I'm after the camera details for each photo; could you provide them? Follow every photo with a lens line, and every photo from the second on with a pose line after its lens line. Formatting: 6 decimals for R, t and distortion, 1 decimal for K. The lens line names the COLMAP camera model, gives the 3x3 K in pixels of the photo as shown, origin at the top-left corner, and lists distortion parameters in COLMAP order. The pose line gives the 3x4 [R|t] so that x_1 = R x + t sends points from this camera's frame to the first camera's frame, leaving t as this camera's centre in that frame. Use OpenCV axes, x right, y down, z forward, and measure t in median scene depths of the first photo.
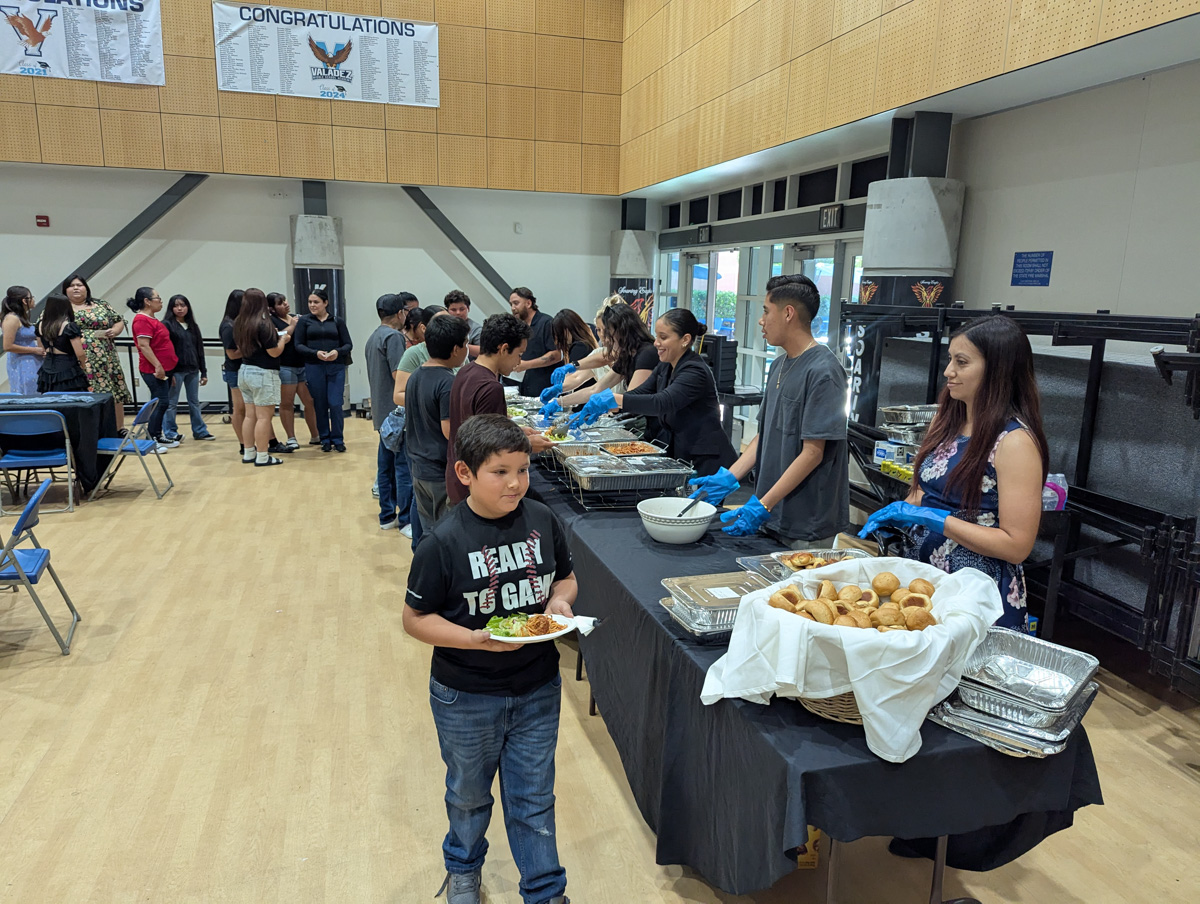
lens RADIAL K [[862.5, 0, 597.8], [0, 862.5, 449.9], [0, 0, 1]] dist [0.064071, -0.041037]
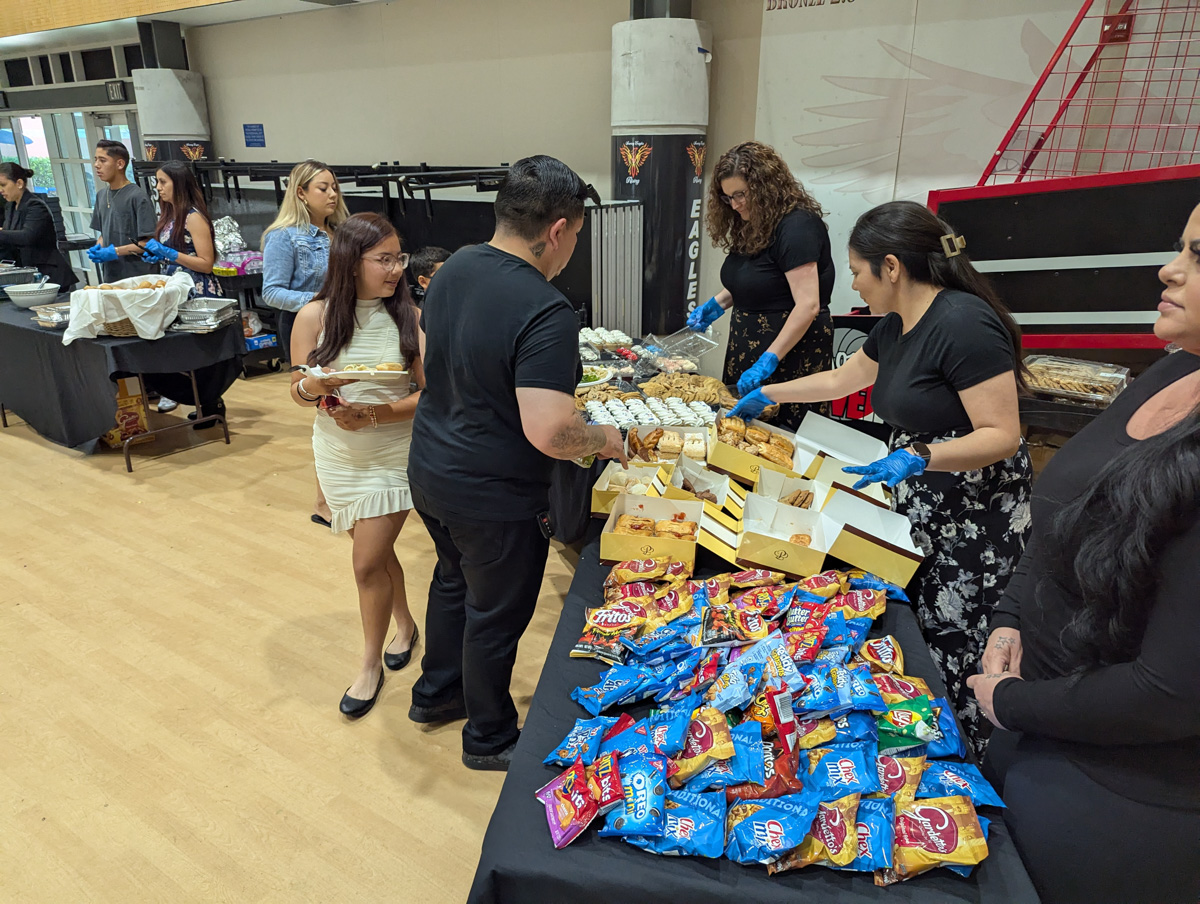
lens RADIAL K [[862.5, 0, 598.8], [0, 862.5, 458.6], [0, 0, 1]] dist [0.064071, -0.041037]
pose [[0.777492, -0.231748, 0.584636, -0.074454], [0.140297, 0.970115, 0.197973, 0.124000], [-0.613045, -0.071900, 0.786770, -0.620560]]
